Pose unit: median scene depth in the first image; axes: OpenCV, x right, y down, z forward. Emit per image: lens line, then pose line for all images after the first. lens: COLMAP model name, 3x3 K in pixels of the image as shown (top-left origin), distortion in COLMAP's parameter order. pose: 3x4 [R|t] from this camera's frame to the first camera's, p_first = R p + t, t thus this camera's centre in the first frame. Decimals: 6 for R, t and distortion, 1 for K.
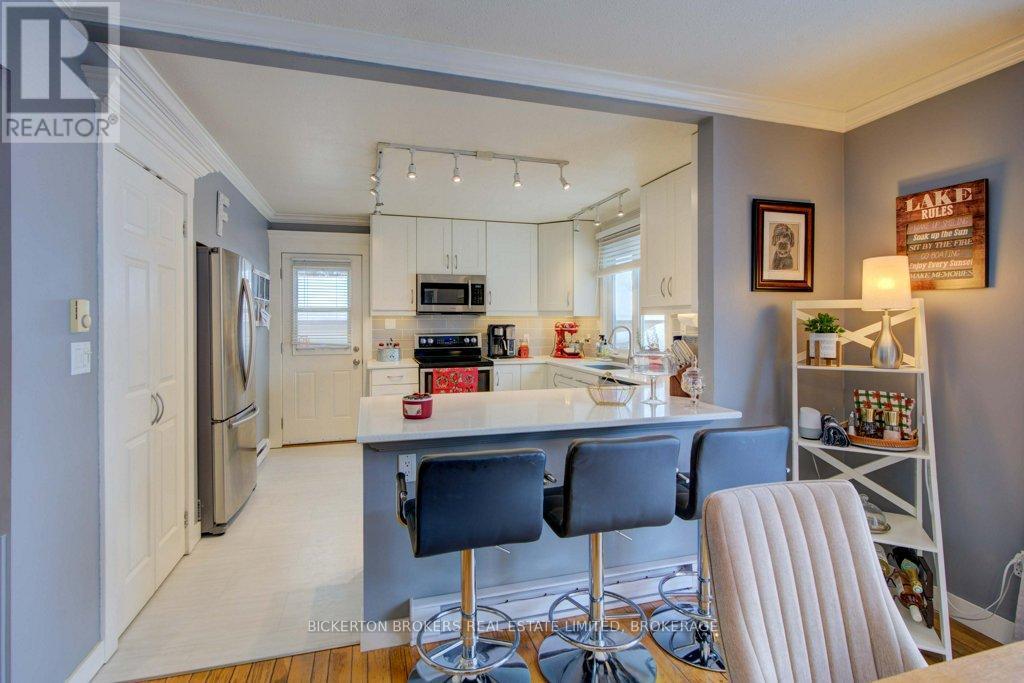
lens RADIAL K [[486.1, 0, 513.1], [0, 486.1, 320.9], [0, 0, 1]] dist [0.000376, 0.000128]
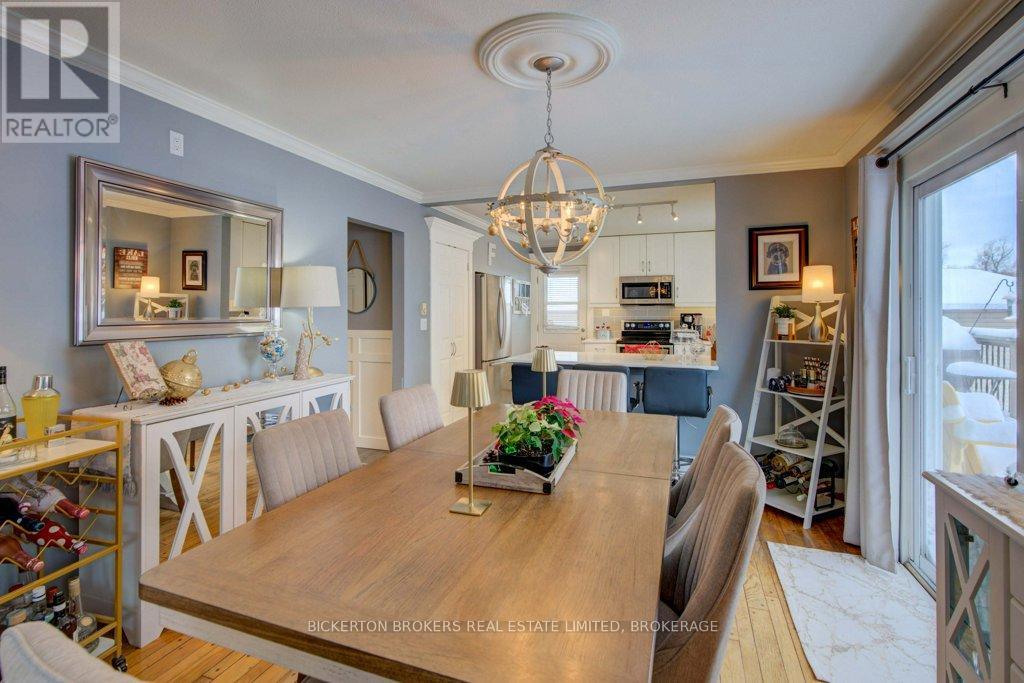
lens RADIAL K [[488.7, 0, 511.7], [0, 488.7, 310.1], [0, 0, 1]] dist [0.001722, 0.000579]
pose [[0.804202, -0.002755, -0.594350, 0.381199], [0.001610, 0.999996, -0.002457, 0.001591], [0.594354, 0.001020, 0.804203, -0.305732]]
